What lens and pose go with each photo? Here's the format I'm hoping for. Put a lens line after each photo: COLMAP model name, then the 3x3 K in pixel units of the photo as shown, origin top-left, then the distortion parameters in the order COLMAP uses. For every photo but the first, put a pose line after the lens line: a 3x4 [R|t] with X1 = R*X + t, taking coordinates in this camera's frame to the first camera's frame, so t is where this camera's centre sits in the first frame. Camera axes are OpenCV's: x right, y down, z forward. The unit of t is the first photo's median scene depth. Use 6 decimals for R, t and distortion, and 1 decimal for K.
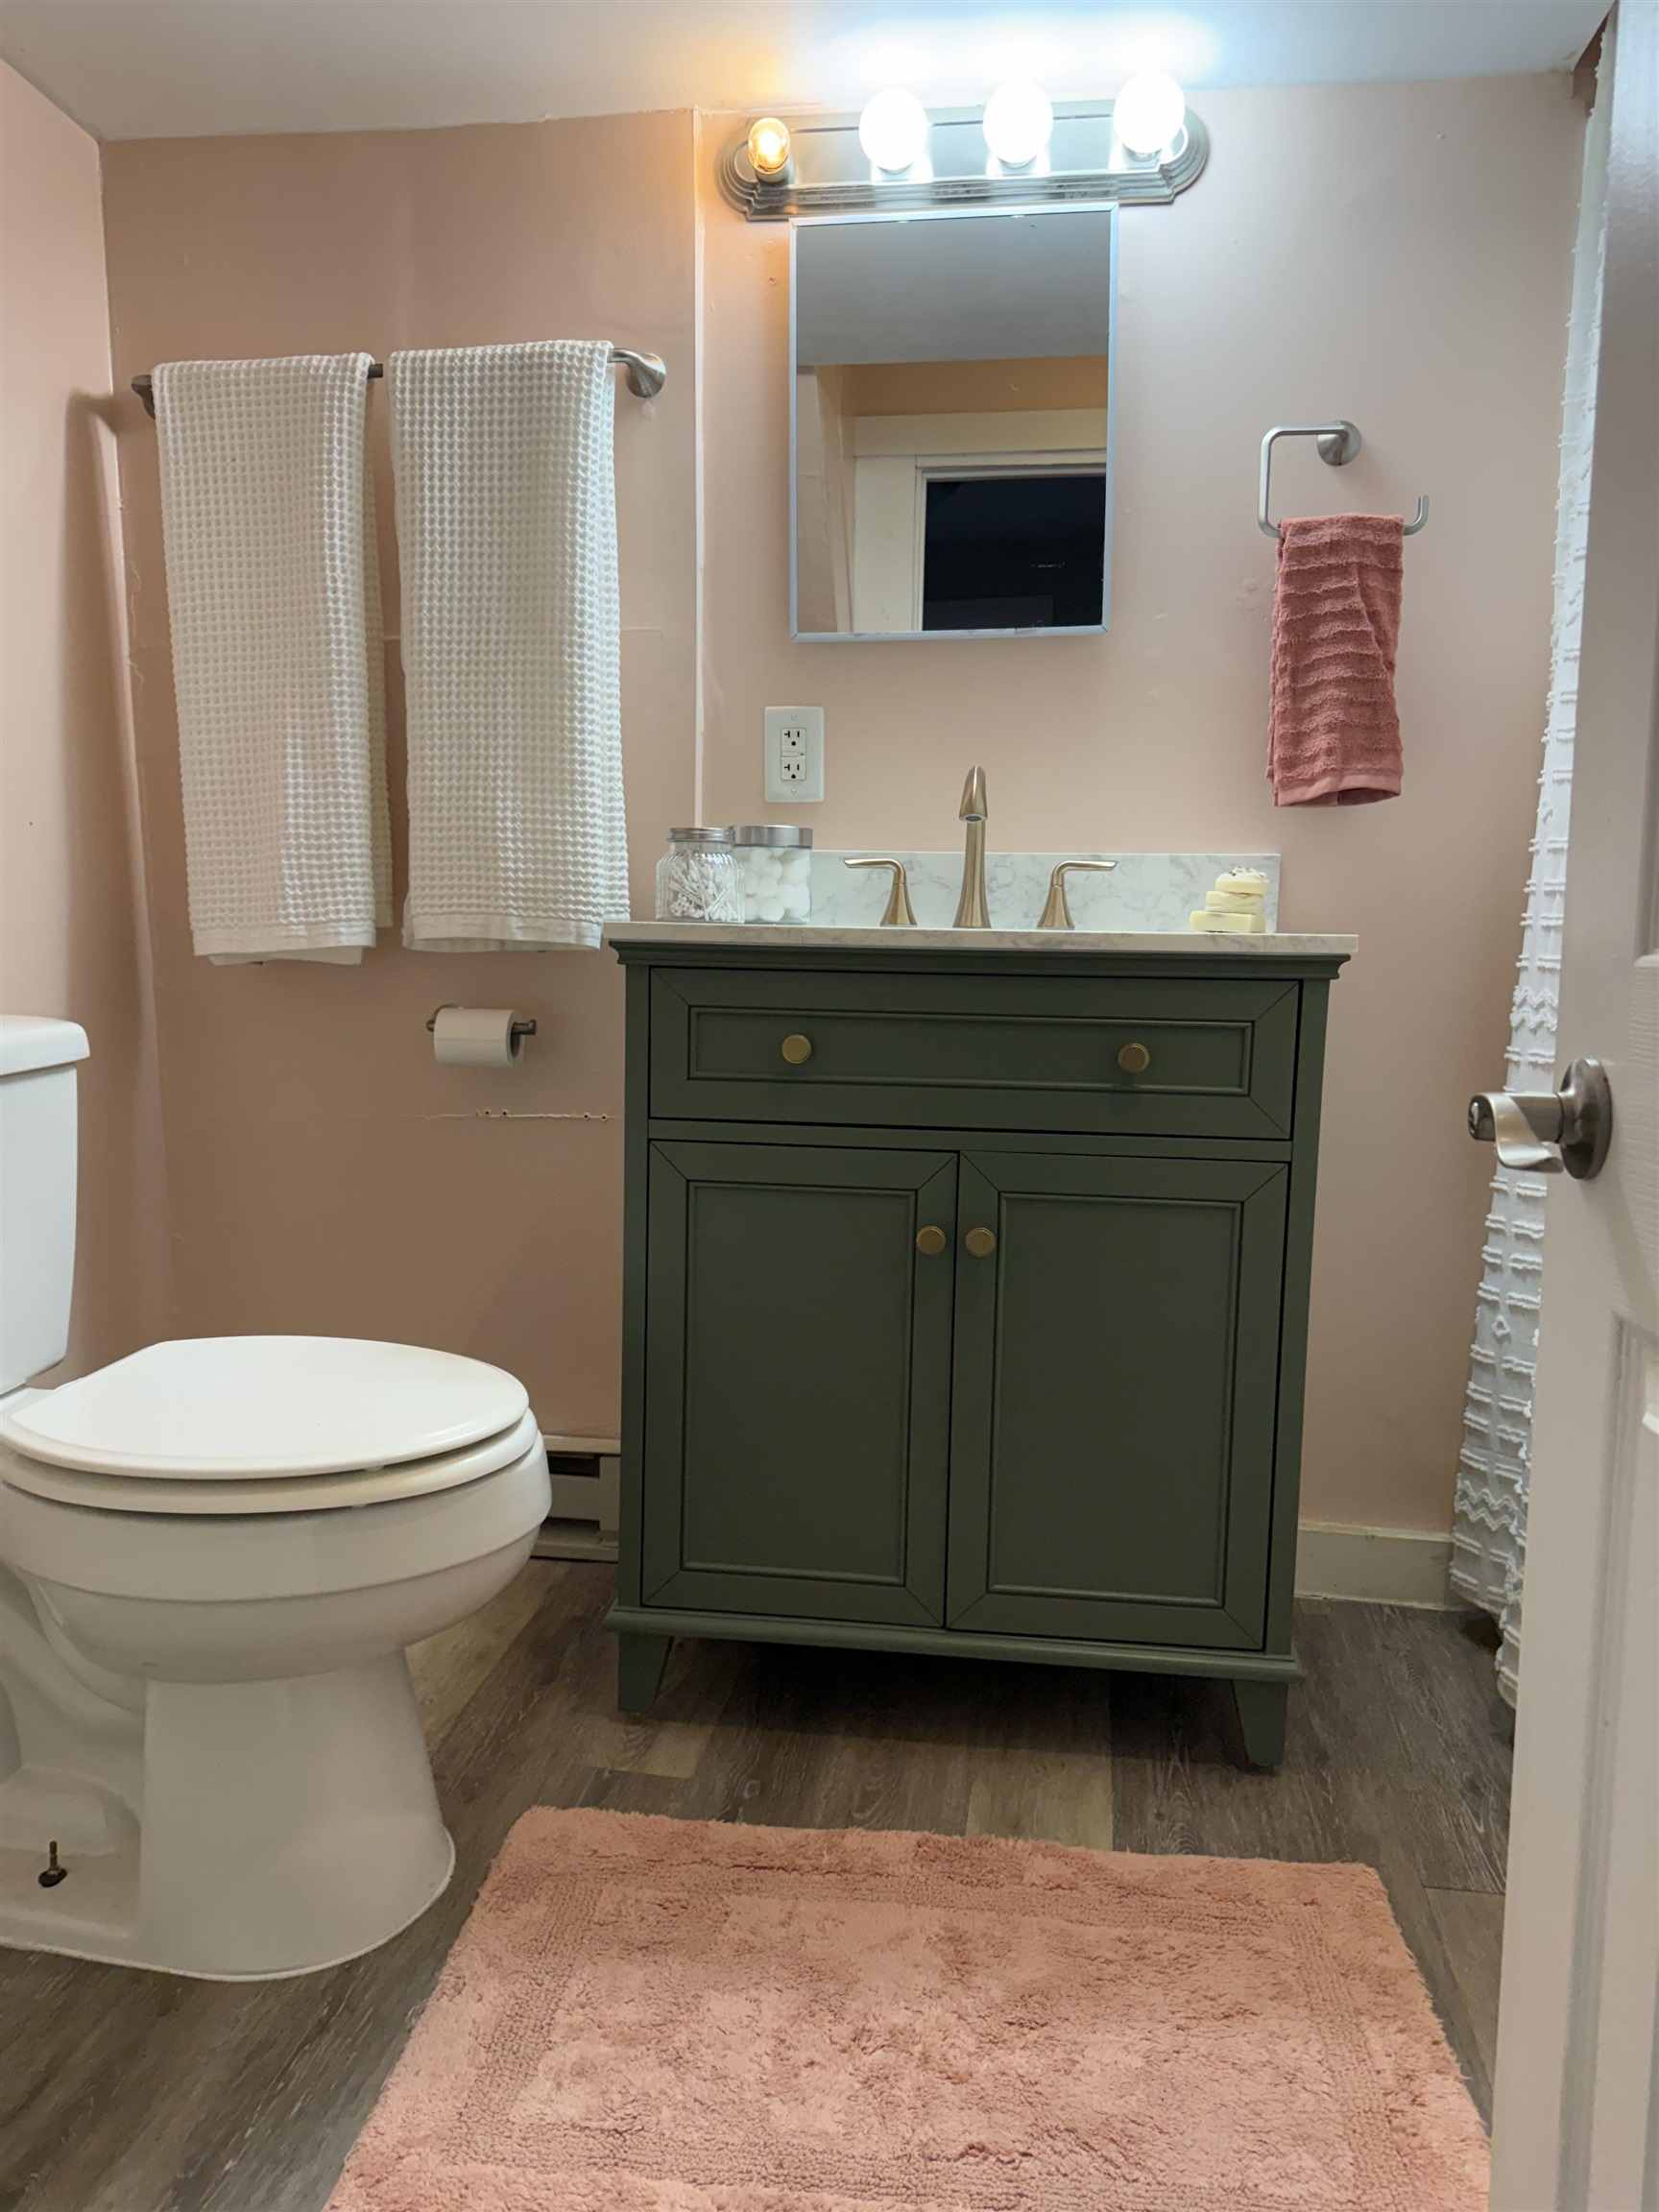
lens RADIAL K [[1554.2, 0, 843.1], [0, 1554.2, 1099.0], [0, 0, 1]] dist [0.058088, -0.066998]
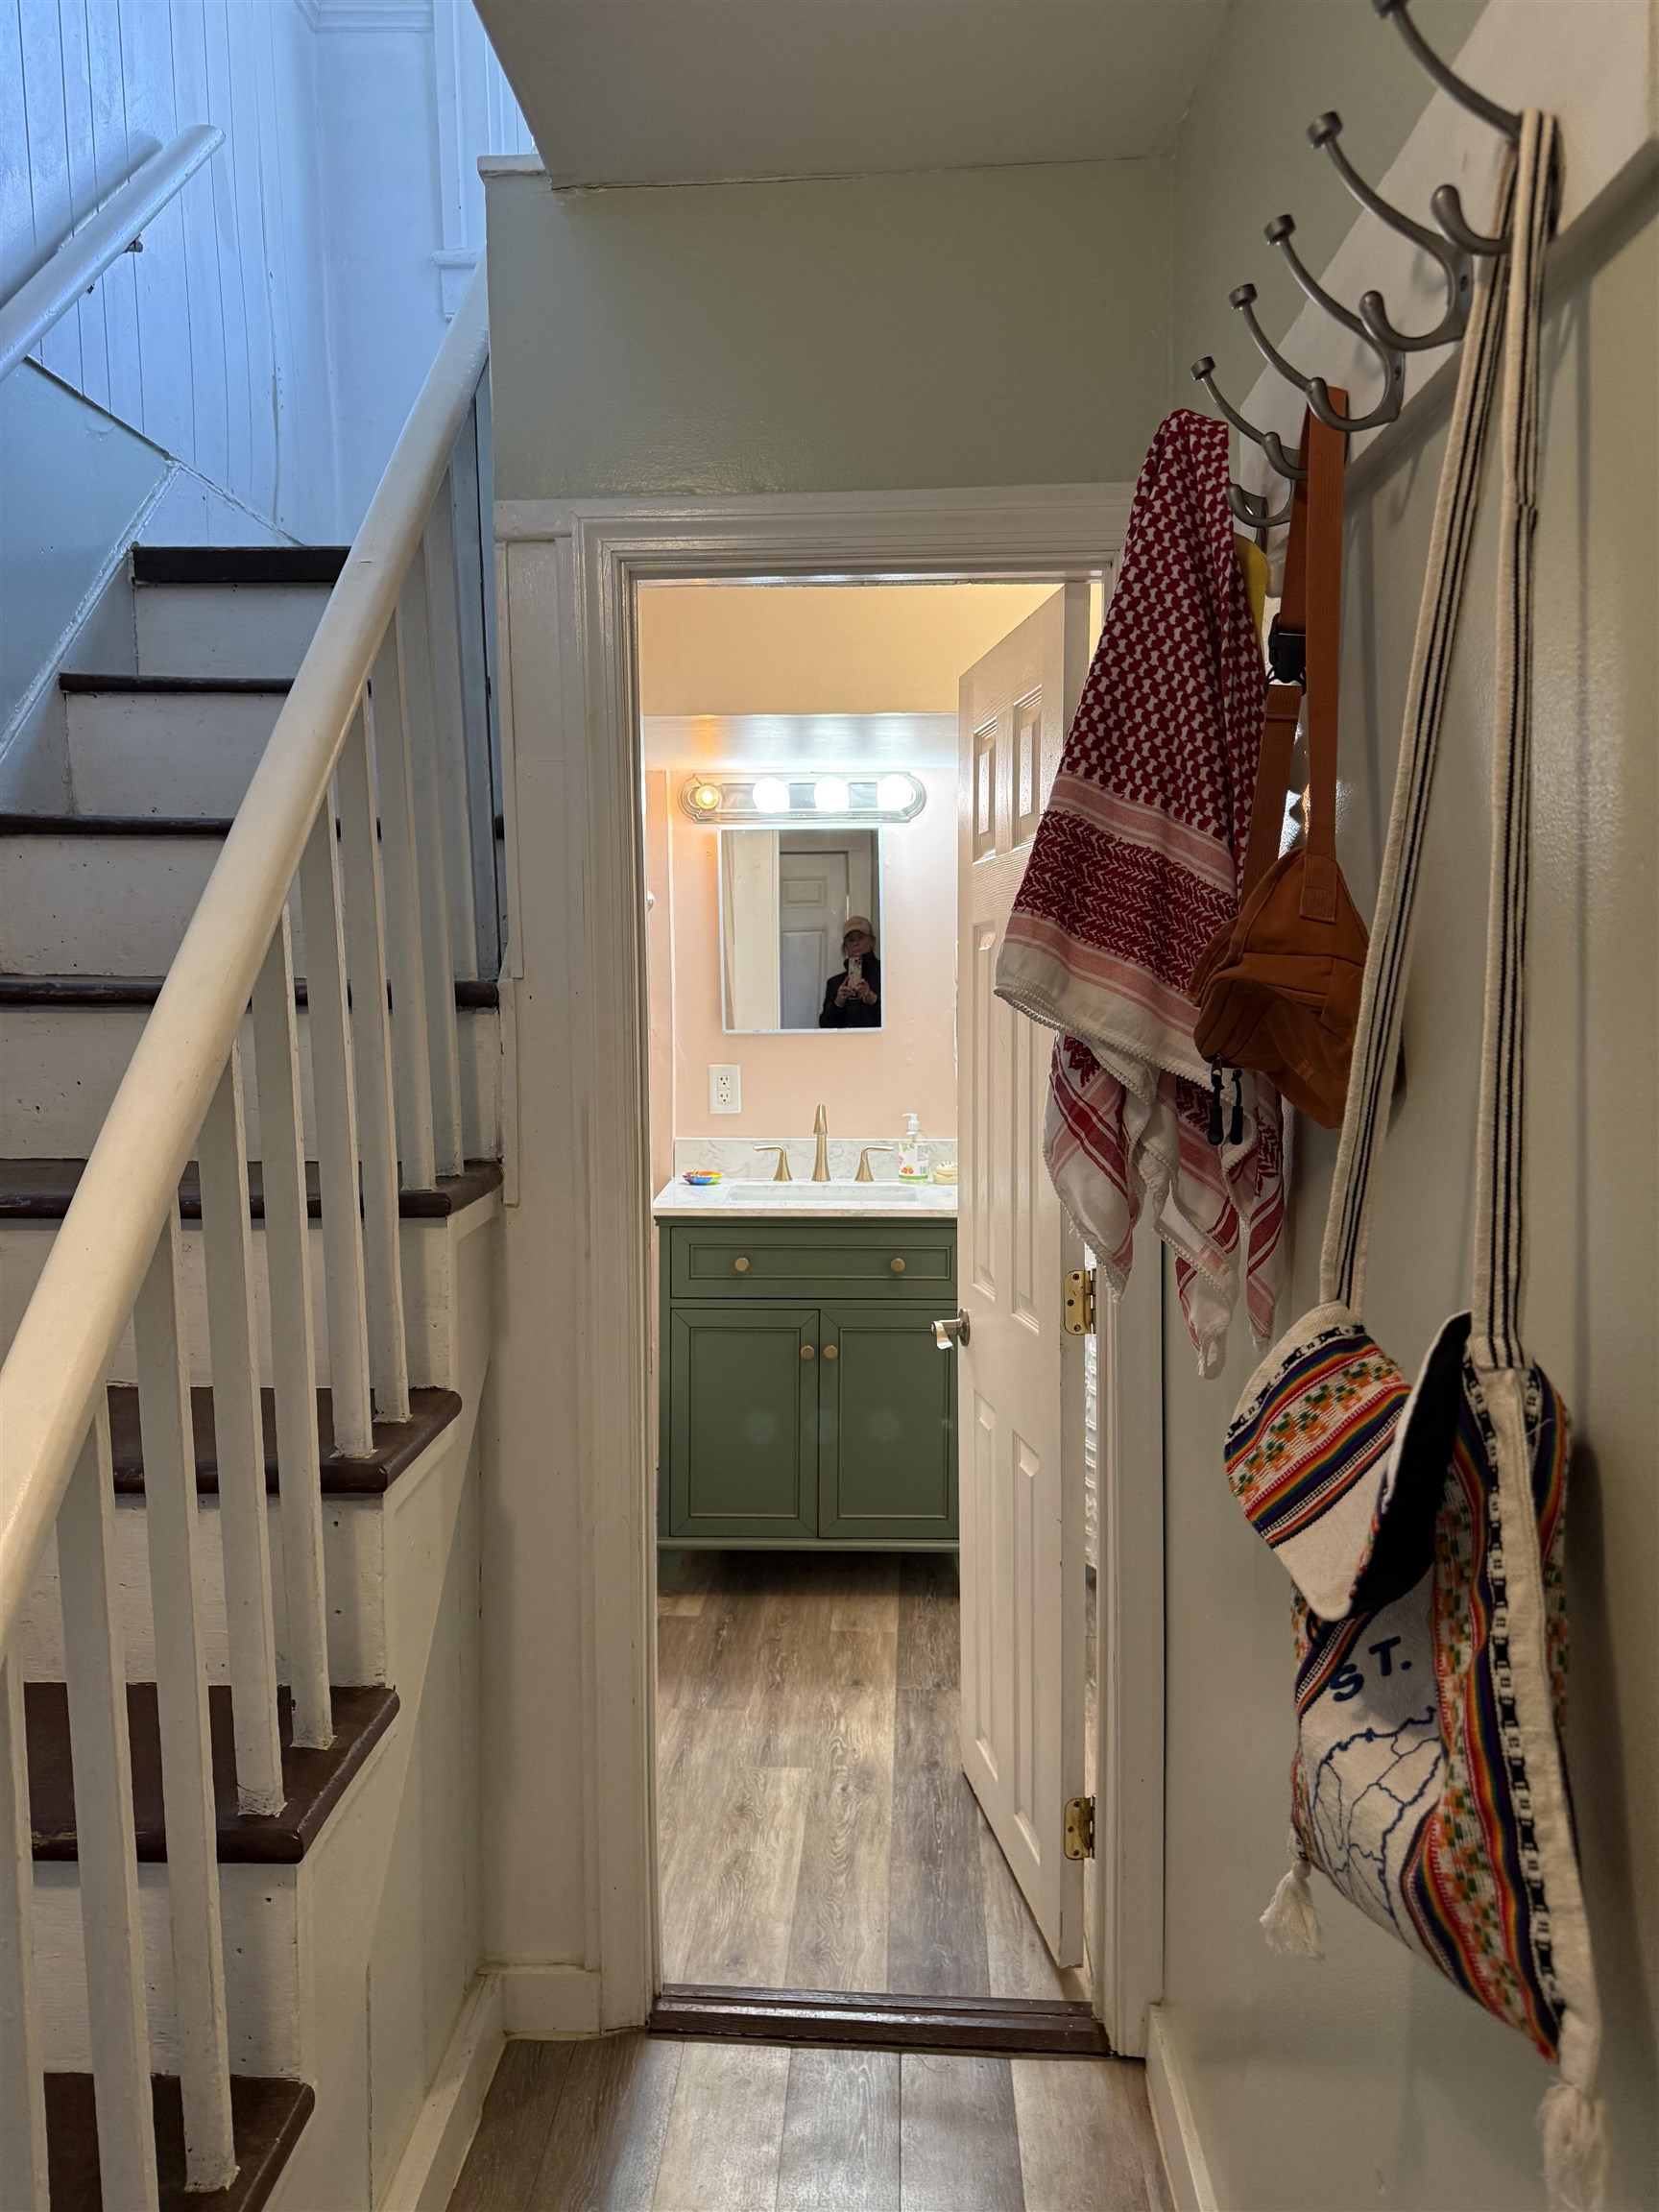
lens RADIAL K [[1577.8, 0, 823.8], [0, 1577.8, 1110.8], [0, 0, 1]] dist [0.051586, -0.065371]
pose [[0.995304, -0.025472, 0.093392, -0.099062], [0.028739, 0.999015, -0.033803, -0.142279], [-0.092439, 0.036329, 0.995055, -1.005323]]
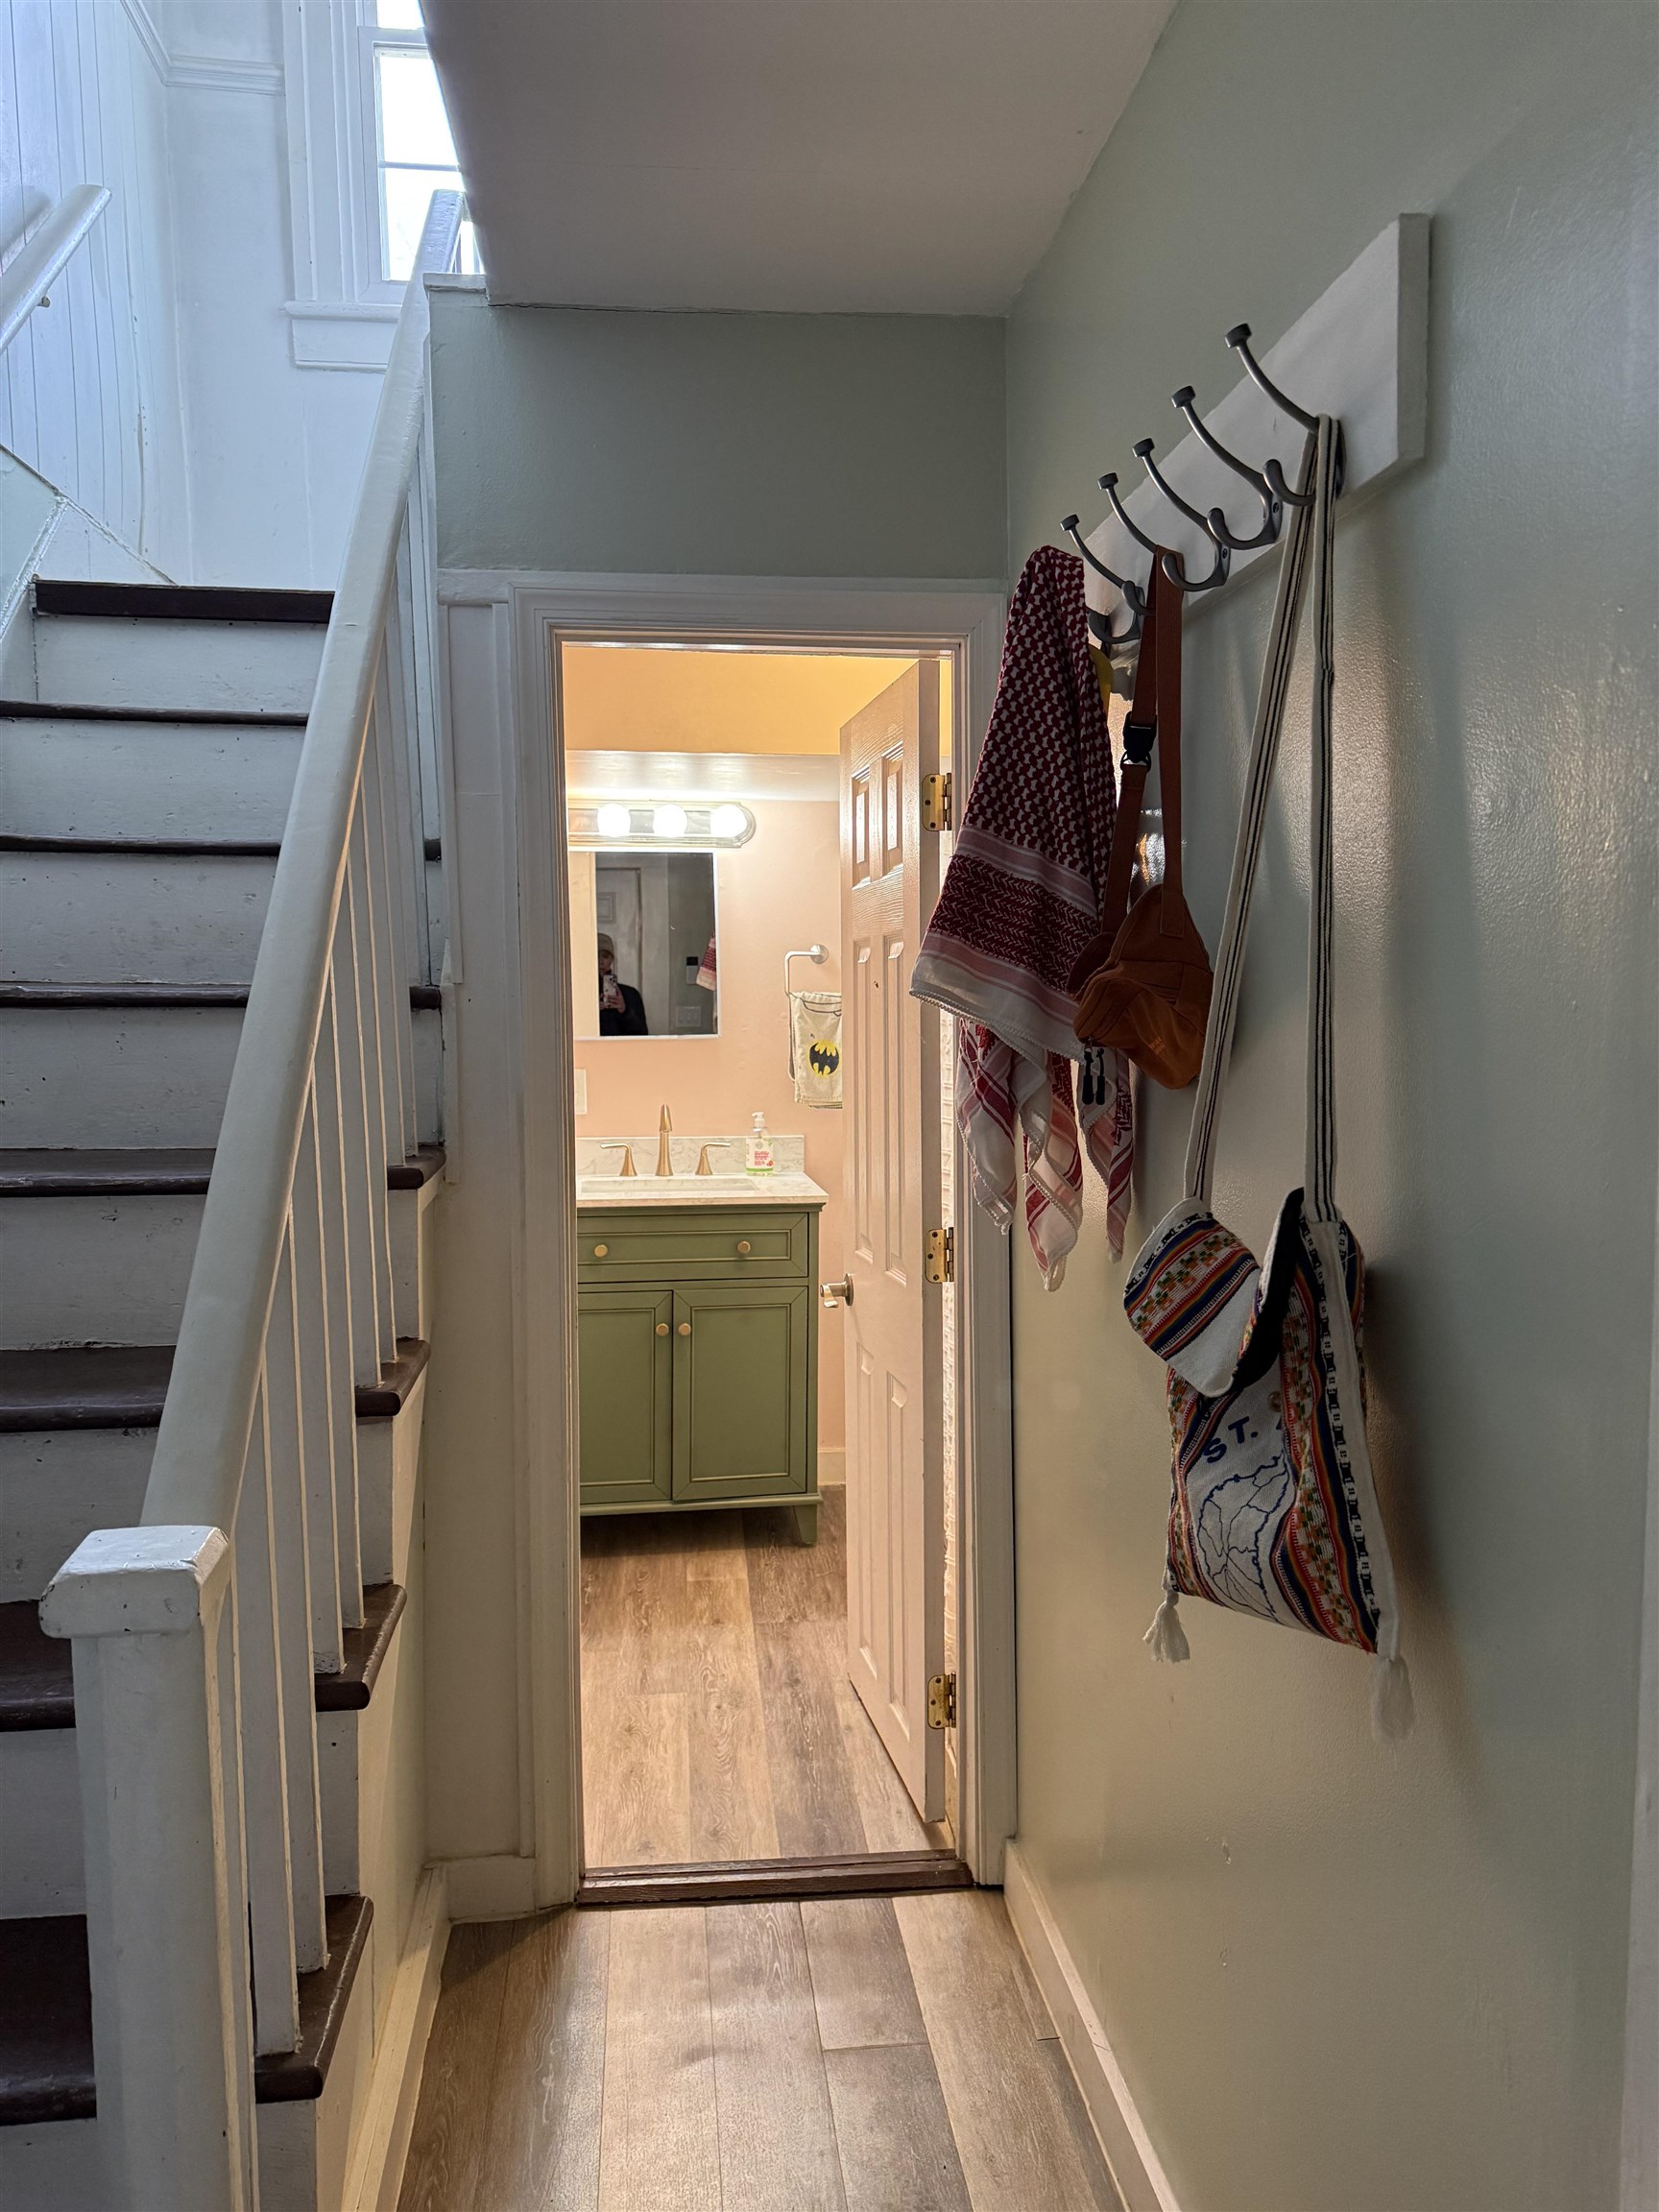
lens RADIAL K [[1554.2, 0, 843.1], [0, 1554.2, 1099.0], [0, 0, 1]] dist [0.058088, -0.066998]
pose [[0.966343, -0.032316, 0.255218, -0.229272], [0.045594, 0.997887, -0.046282, -0.115227], [-0.253183, 0.056360, 0.965775, -1.164465]]
